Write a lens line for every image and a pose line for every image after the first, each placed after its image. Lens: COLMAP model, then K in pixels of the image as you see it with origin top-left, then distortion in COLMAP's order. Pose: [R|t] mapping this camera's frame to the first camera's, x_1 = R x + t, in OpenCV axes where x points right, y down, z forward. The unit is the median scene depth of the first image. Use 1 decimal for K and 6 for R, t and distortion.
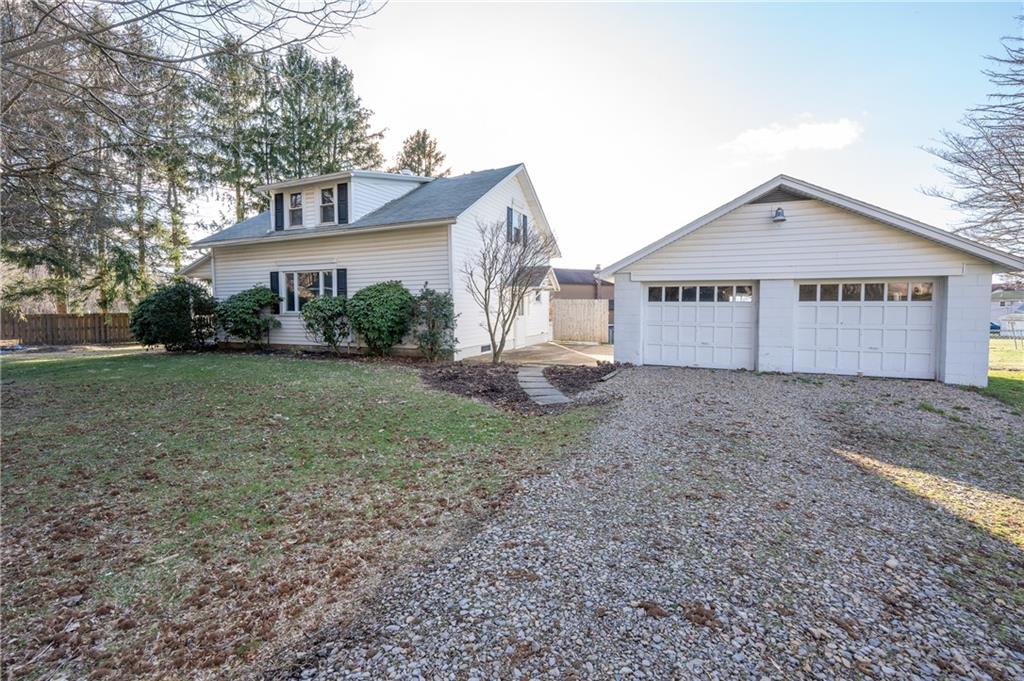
lens RADIAL K [[438.9, 0, 505.7], [0, 438.9, 322.2], [0, 0, 1]] dist [-0.015022, 0.000483]
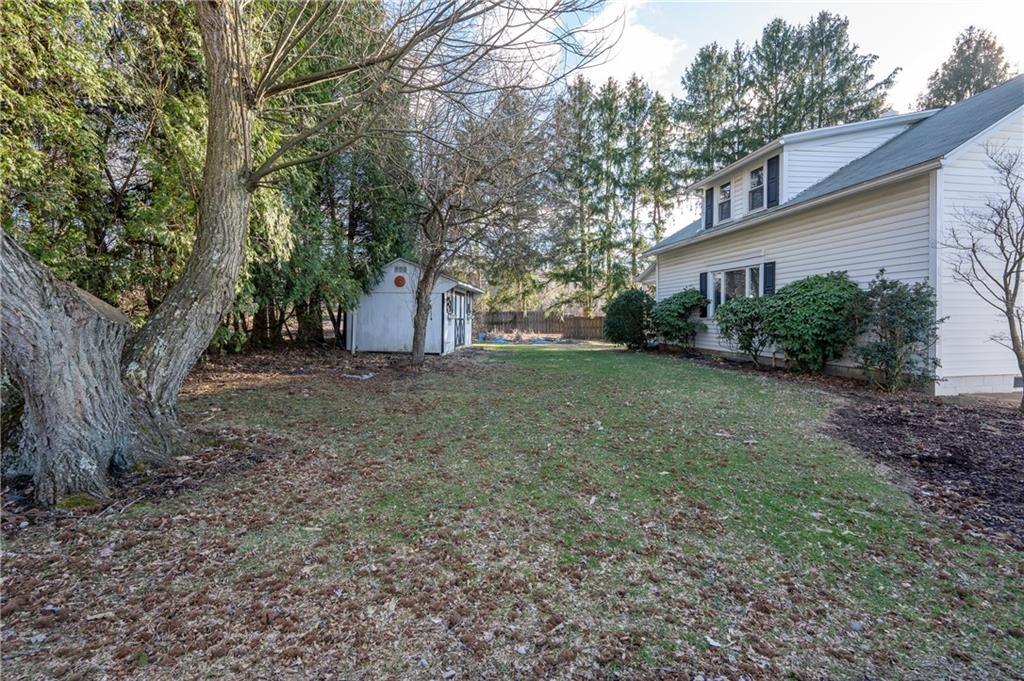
lens RADIAL K [[438.9, 0, 520.0], [0, 438.9, 336.7], [0, 0, 1]] dist [-0.015022, 0.000483]
pose [[0.522257, 0.043181, -0.851694, 0.084638], [-0.025372, 0.999062, 0.035094, 0.000220], [0.852411, 0.003281, 0.522862, 0.172170]]
